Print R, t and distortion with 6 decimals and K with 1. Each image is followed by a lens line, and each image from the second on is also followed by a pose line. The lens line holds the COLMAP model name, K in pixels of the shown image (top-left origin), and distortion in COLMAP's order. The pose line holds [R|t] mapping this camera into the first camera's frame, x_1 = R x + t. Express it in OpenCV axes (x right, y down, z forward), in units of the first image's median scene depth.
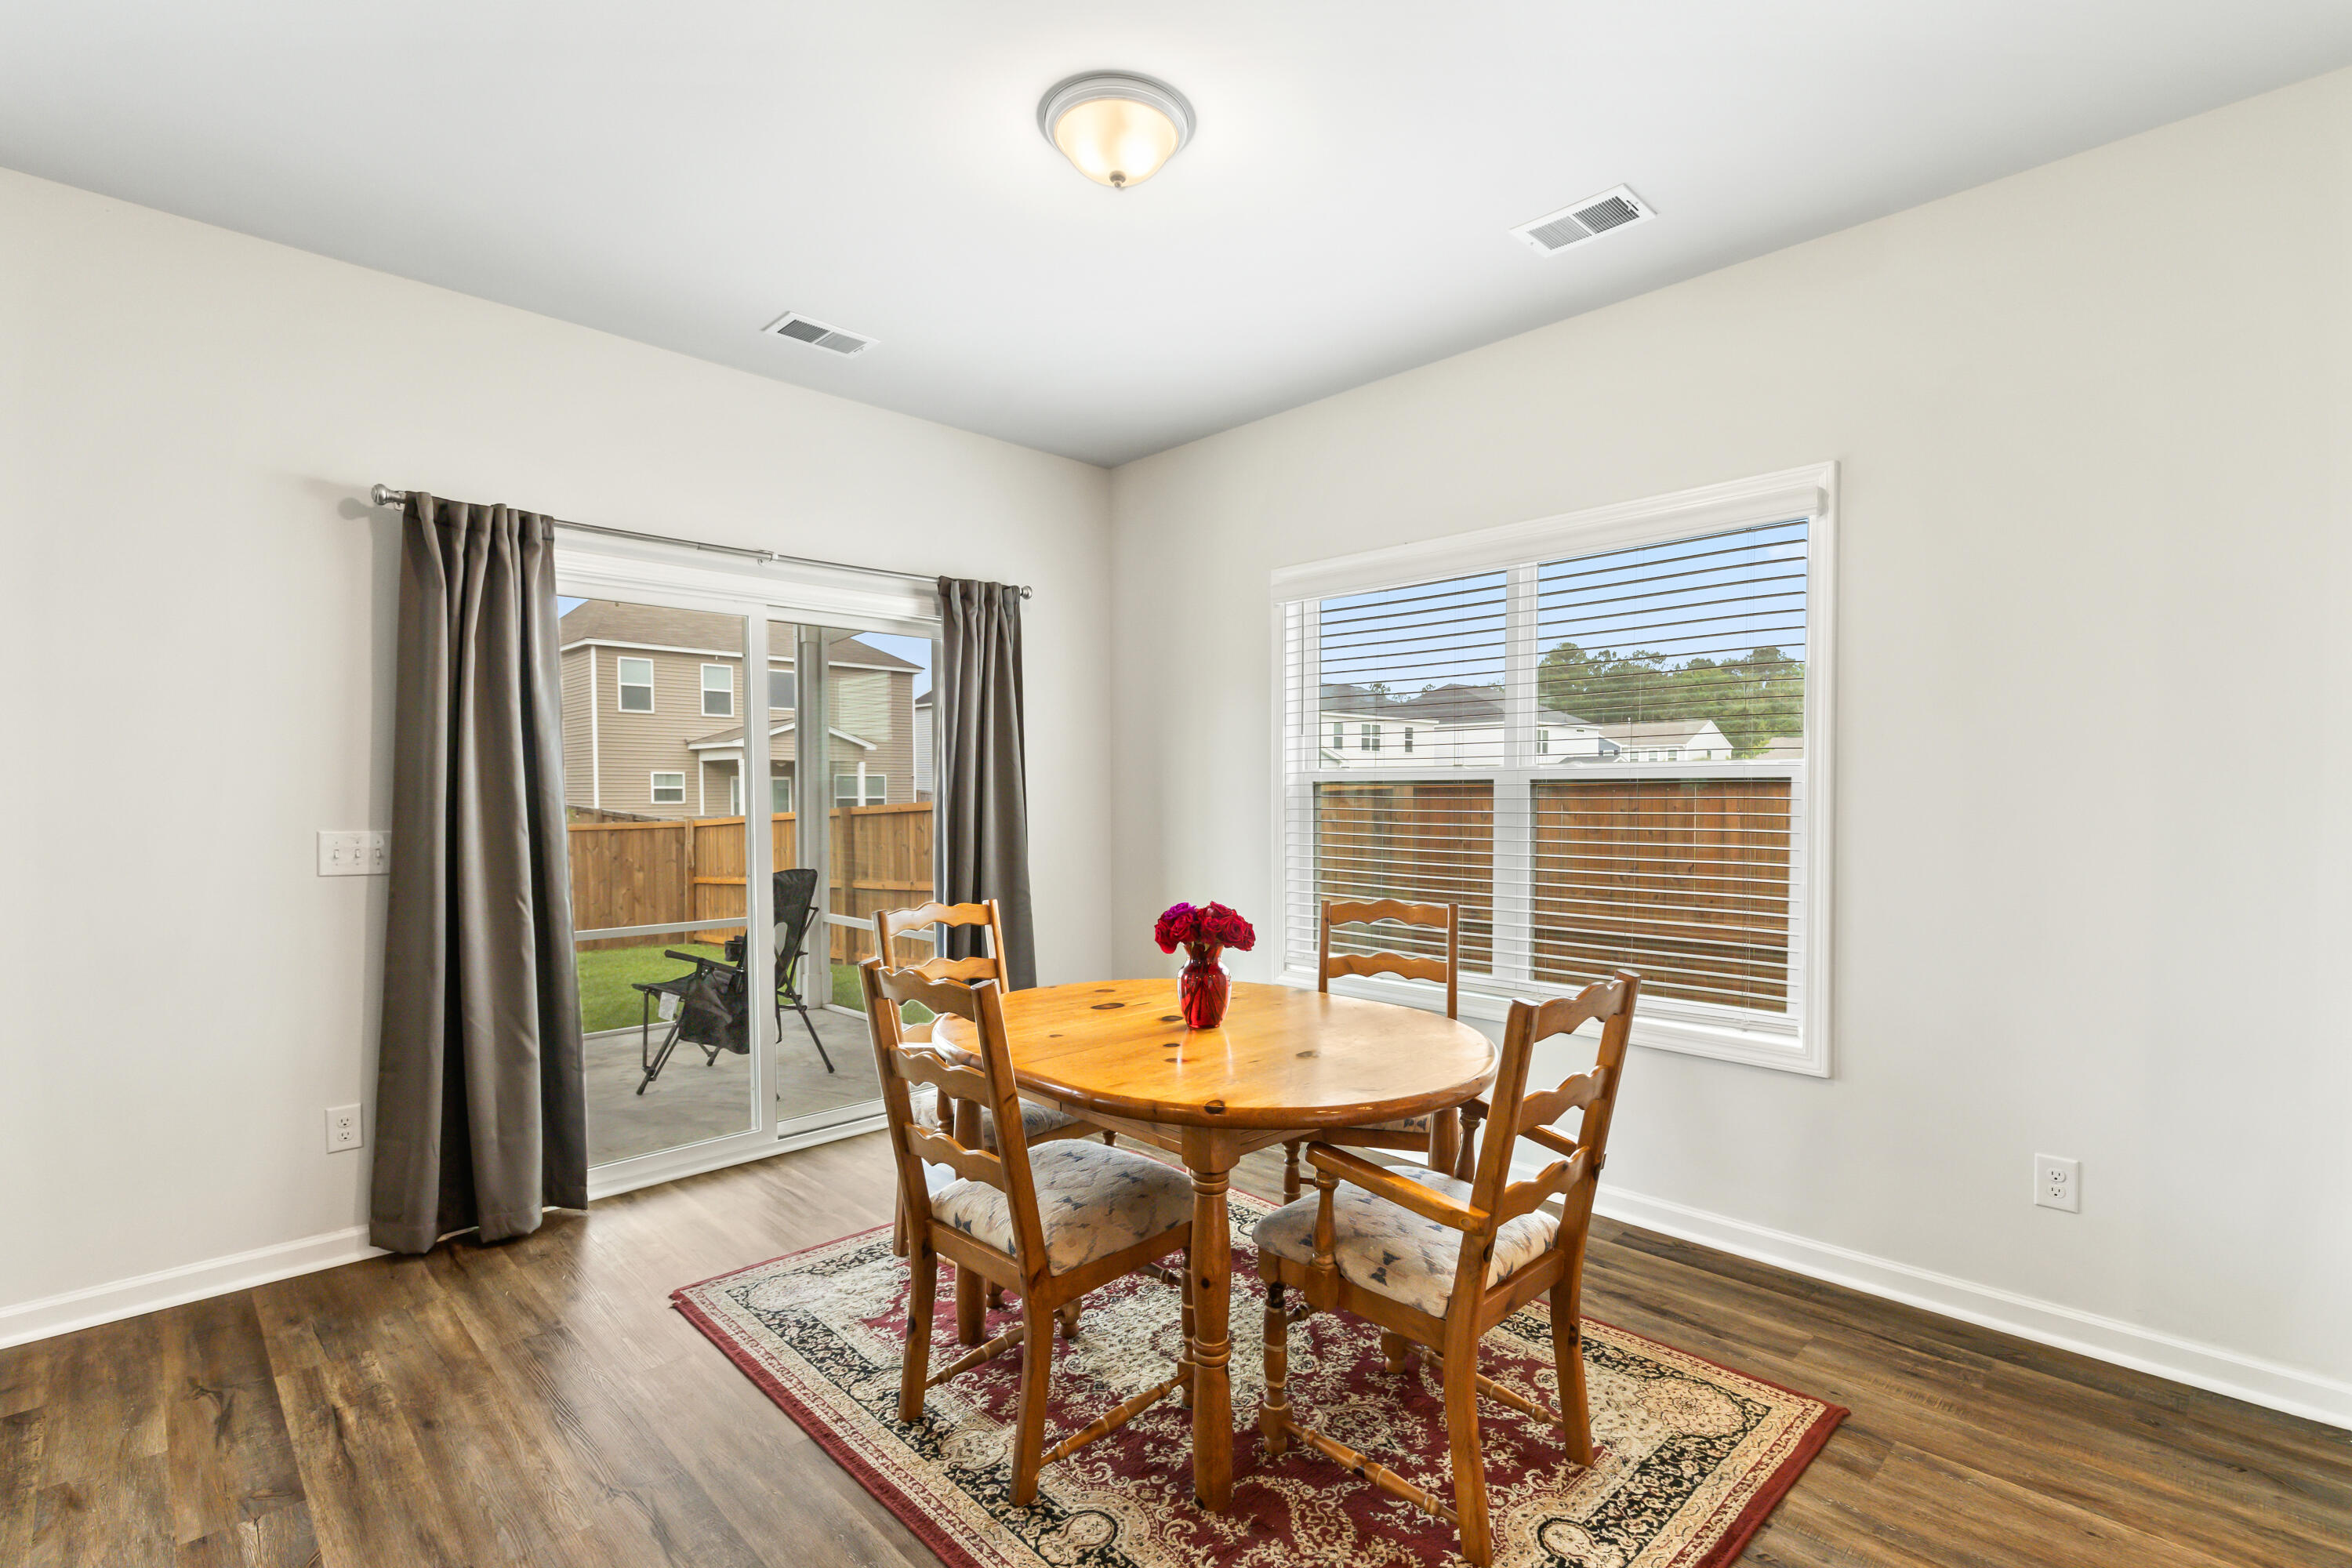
lens RADIAL K [[1080.6, 0, 1187.9], [0, 1080.6, 827.7], [0, 0, 1]] dist [0.000460, -0.000164]
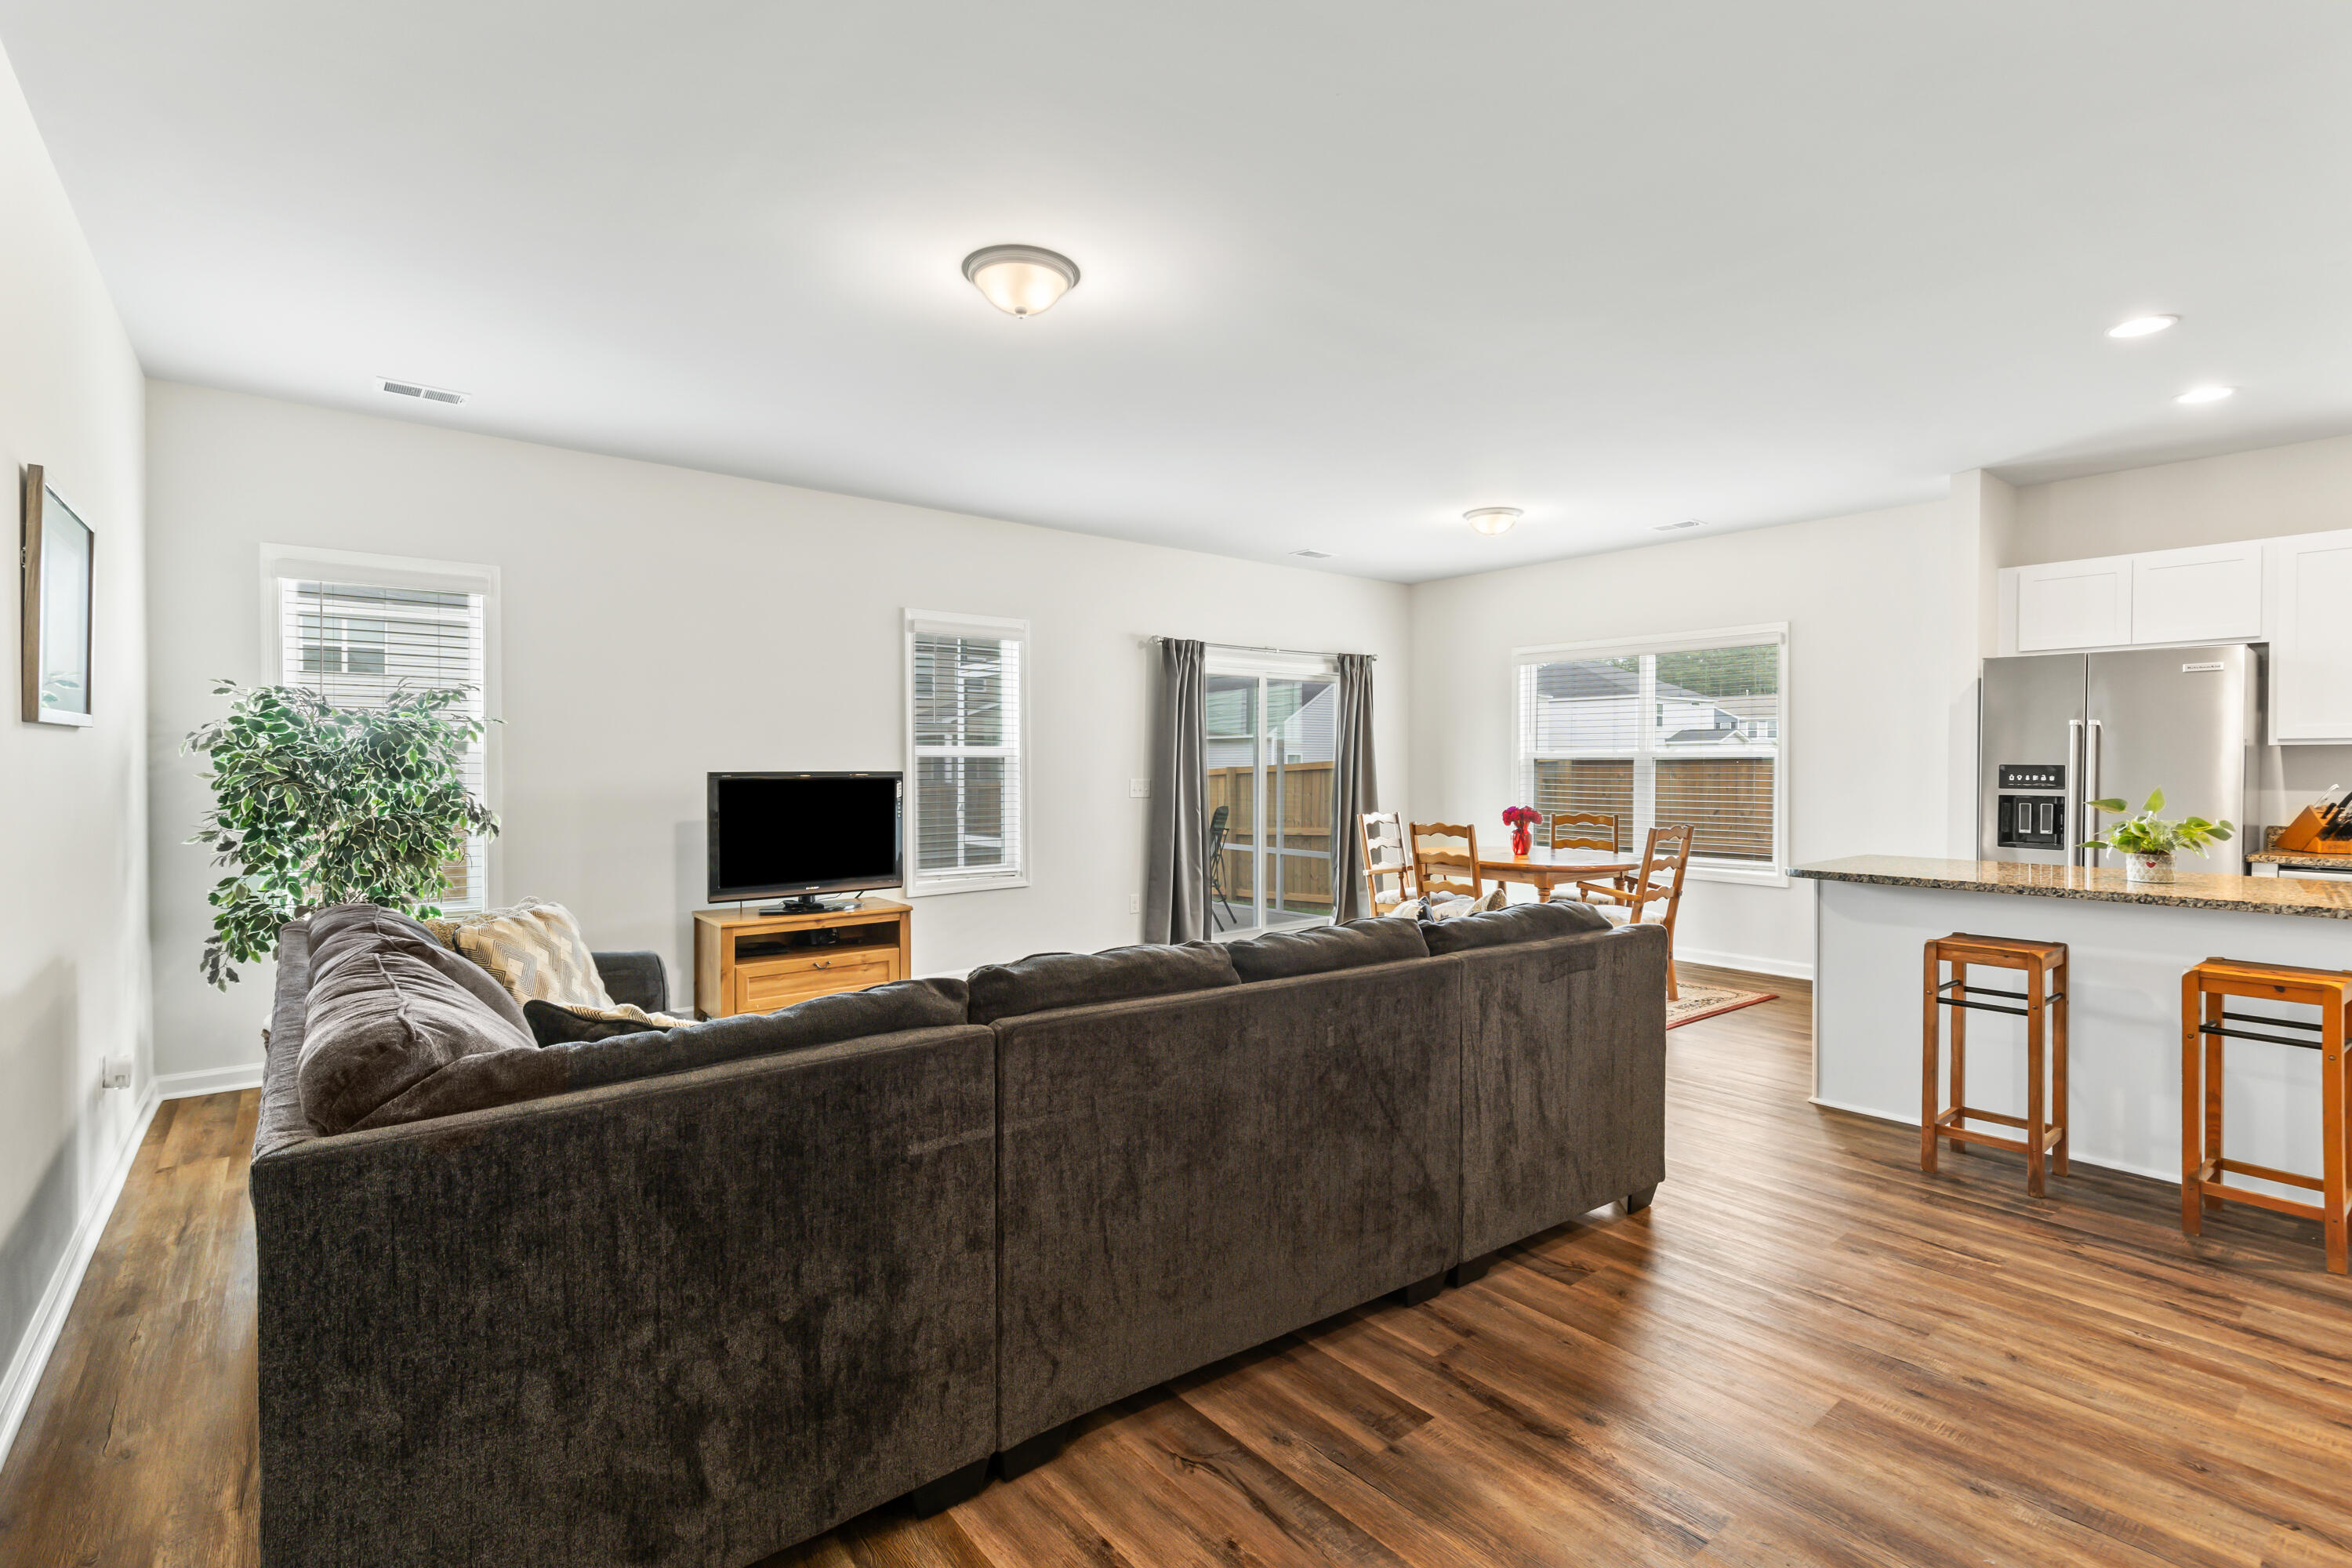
lens RADIAL K [[1085.8, 0, 1176.0], [0, 1085.8, 784.0], [0, 0, 1]] dist [0.000800, 0.010591]
pose [[0.994984, 0.002920, -0.099996, -0.413945], [-0.004279, 0.999901, -0.013381, 0.041354], [0.099947, 0.013742, 0.994898, -1.255217]]
